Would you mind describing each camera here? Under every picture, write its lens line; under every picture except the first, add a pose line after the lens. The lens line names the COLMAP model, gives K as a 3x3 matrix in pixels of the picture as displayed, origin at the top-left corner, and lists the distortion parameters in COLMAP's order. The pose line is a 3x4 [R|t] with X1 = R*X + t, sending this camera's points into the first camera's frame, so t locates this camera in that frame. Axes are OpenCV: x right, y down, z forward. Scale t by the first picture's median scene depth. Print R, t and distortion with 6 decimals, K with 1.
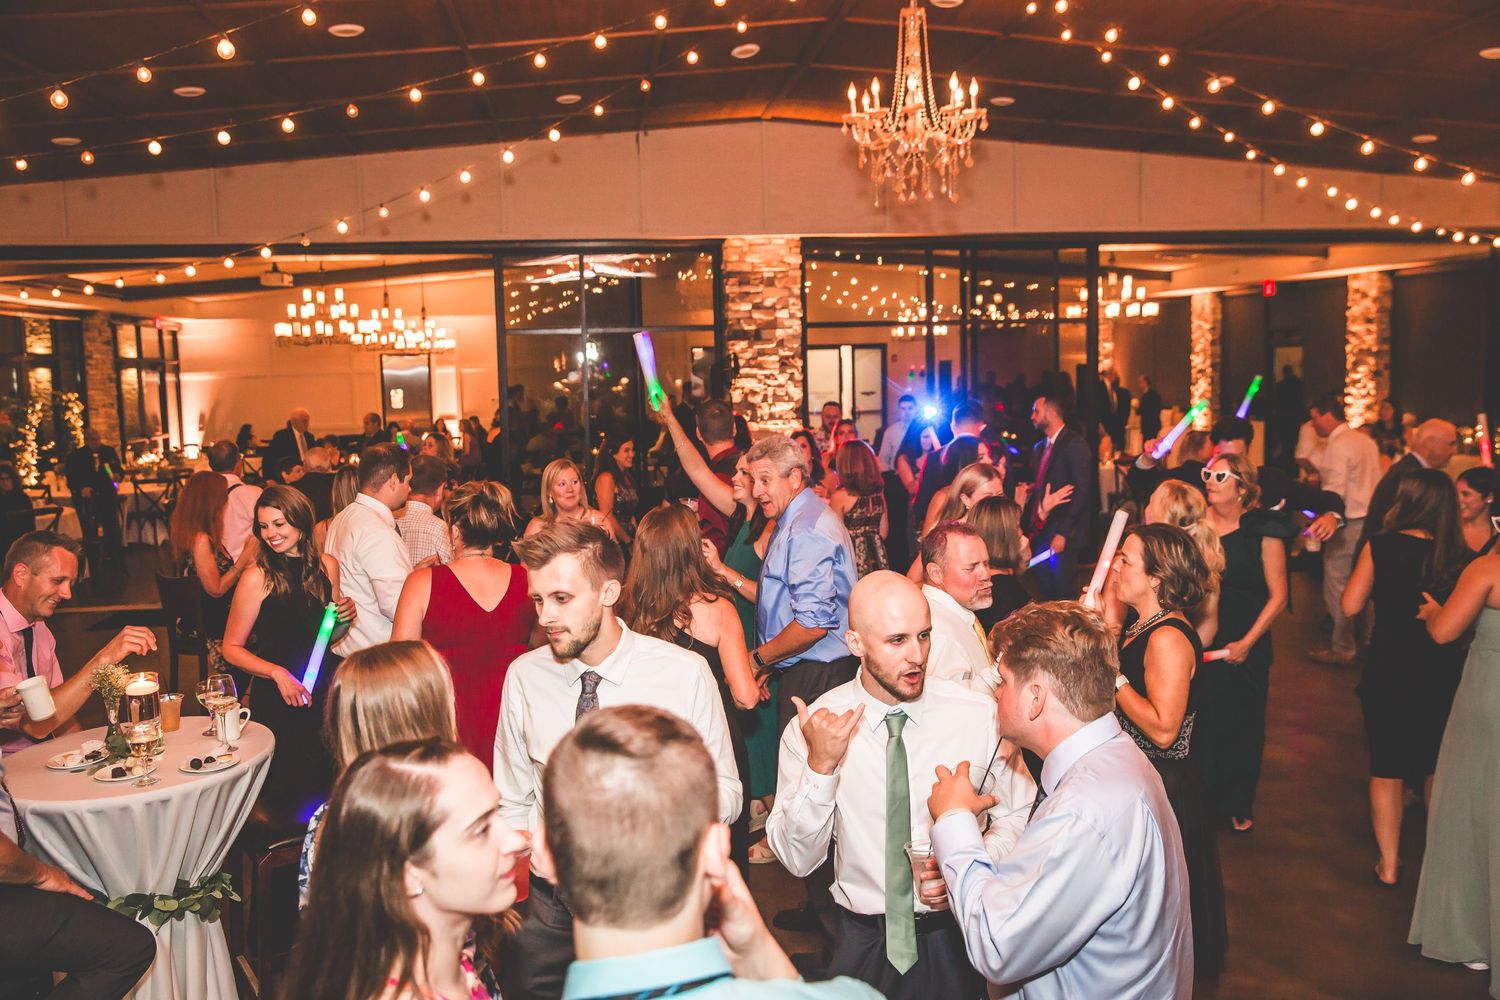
lens RADIAL K [[1284.3, 0, 750.0], [0, 1284.3, 500.0], [0, 0, 1]] dist [-0.020941, 0.014487]
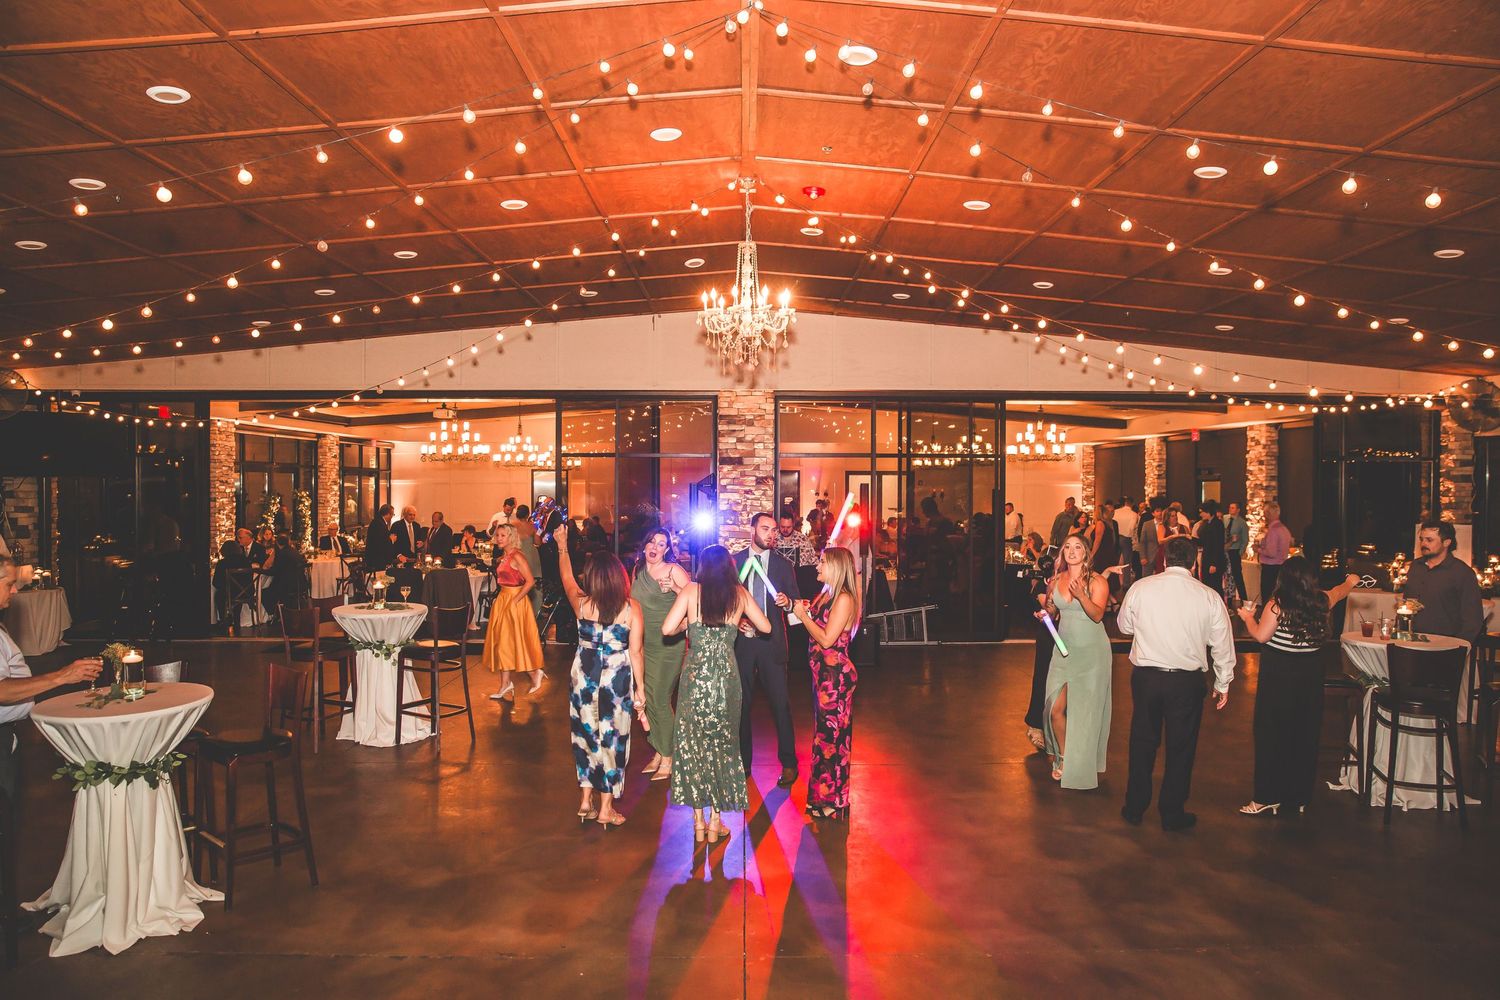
lens RADIAL K [[1022.2, 0, 750.0], [0, 1022.2, 500.0], [0, 0, 1]] dist [-0.115284, 0.102224]
pose [[0.992500, 0.028239, -0.118940, 0.142562], [-0.038833, 0.995389, -0.087711, 0.006724], [0.115914, 0.091672, 0.989020, -0.063312]]
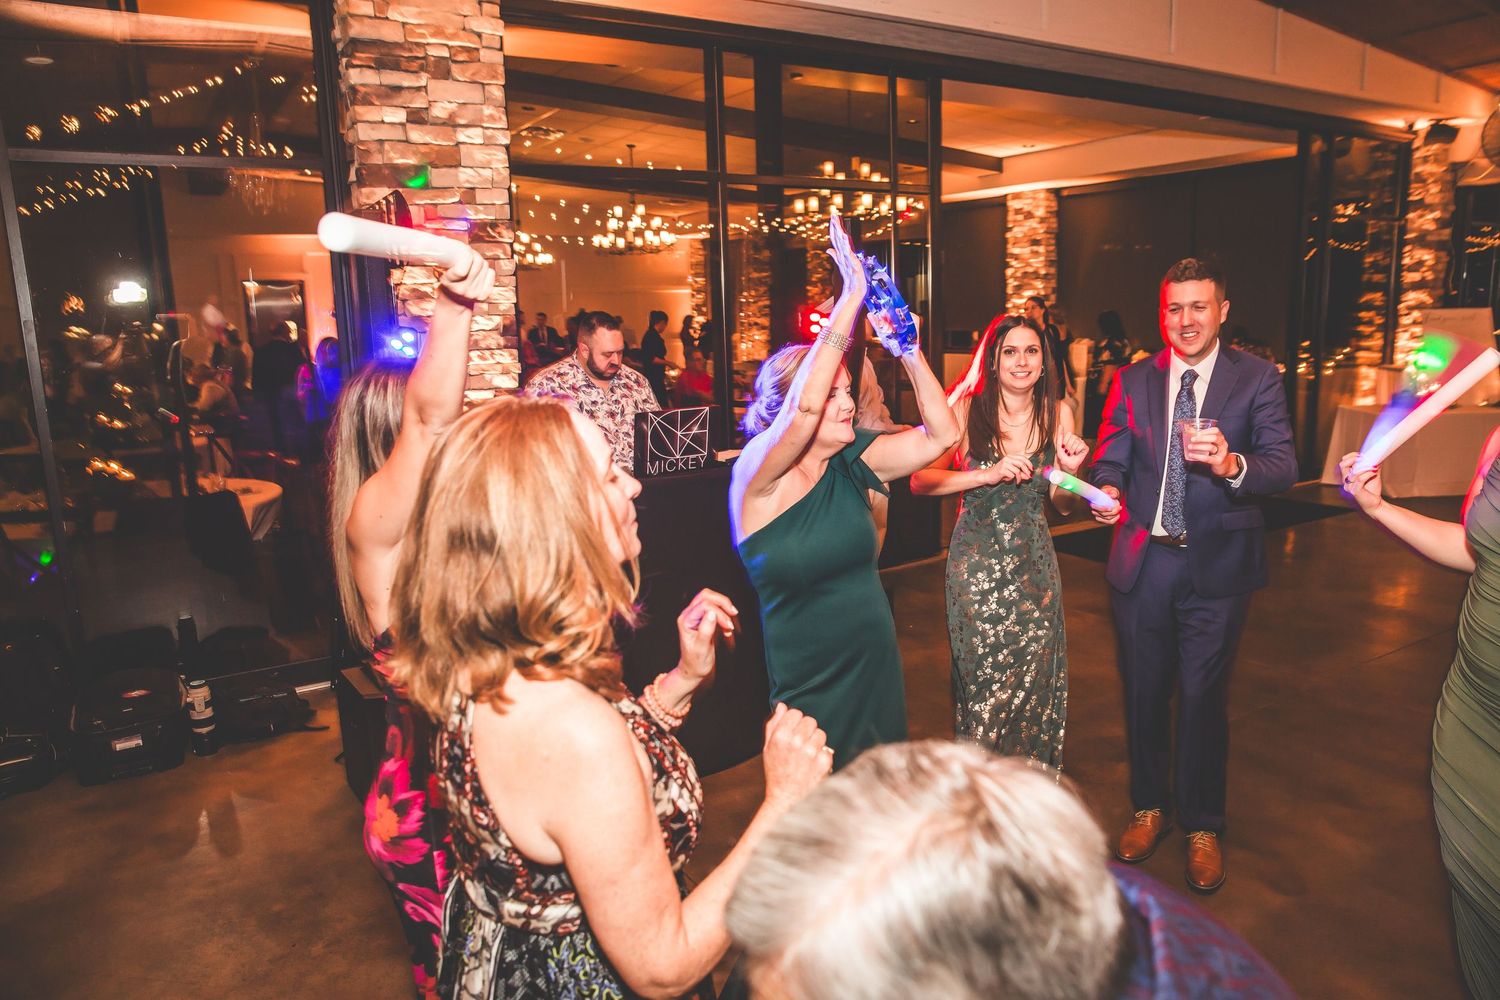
lens RADIAL K [[1022.2, 0, 750.0], [0, 1022.2, 500.0], [0, 0, 1]] dist [-0.115284, 0.102224]
pose [[0.910110, -0.076944, 0.407159, -0.044175], [0.047544, 0.995510, 0.081855, -0.030153], [-0.411629, -0.055139, 0.909682, 0.579292]]
